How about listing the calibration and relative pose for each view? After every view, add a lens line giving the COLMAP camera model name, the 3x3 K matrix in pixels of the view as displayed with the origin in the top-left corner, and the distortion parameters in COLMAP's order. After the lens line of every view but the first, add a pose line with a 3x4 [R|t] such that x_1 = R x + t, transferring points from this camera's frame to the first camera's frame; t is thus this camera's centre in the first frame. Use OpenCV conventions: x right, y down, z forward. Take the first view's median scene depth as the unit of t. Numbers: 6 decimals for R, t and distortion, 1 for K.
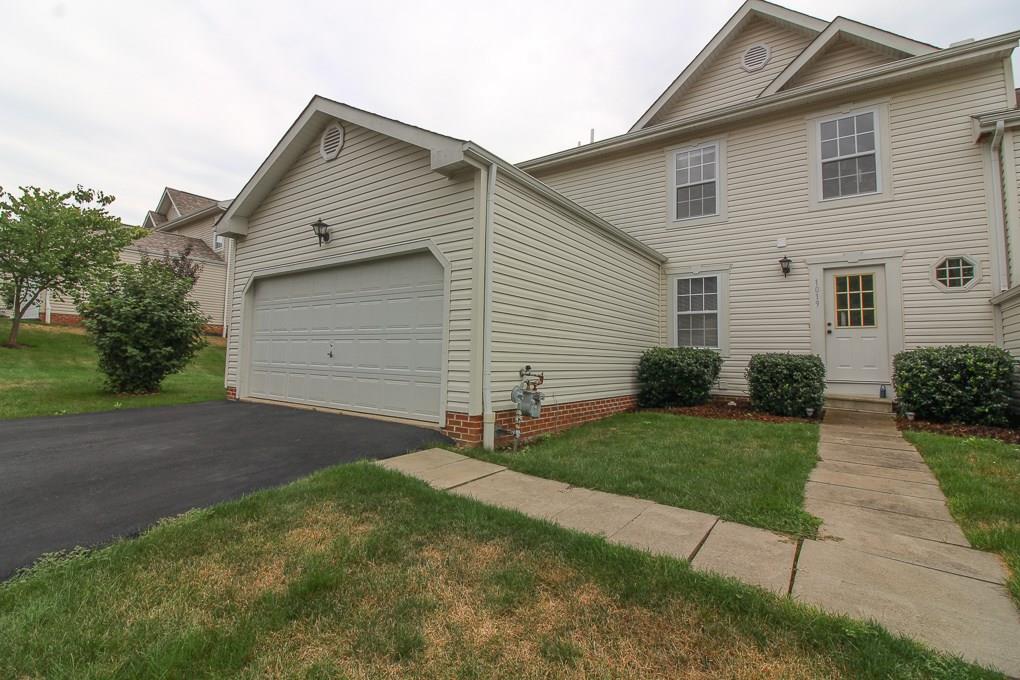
lens RADIAL K [[475.2, 0, 510.6], [0, 475.2, 325.8], [0, 0, 1]] dist [-0.001928, -0.009723]
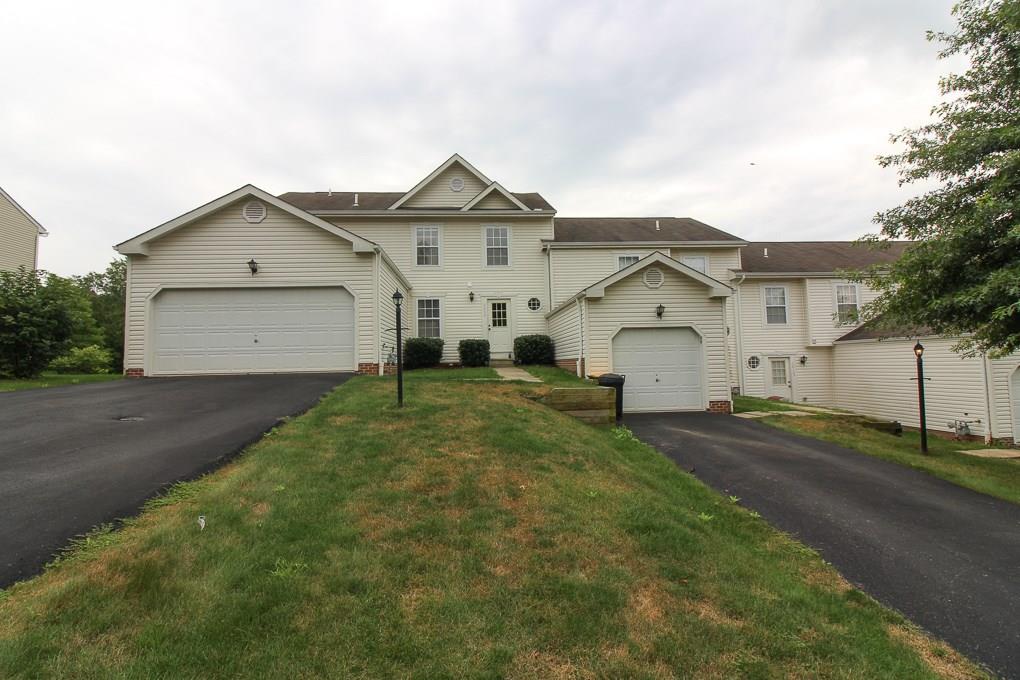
lens RADIAL K [[475.2, 0, 508.5], [0, 475.2, 336.3], [0, 0, 1]] dist [-0.001928, -0.009723]
pose [[0.768631, -0.005680, 0.639667, -0.633429], [-0.005612, 0.999862, 0.015622, 0.011280], [-0.639668, -0.015597, 0.768493, -0.699930]]
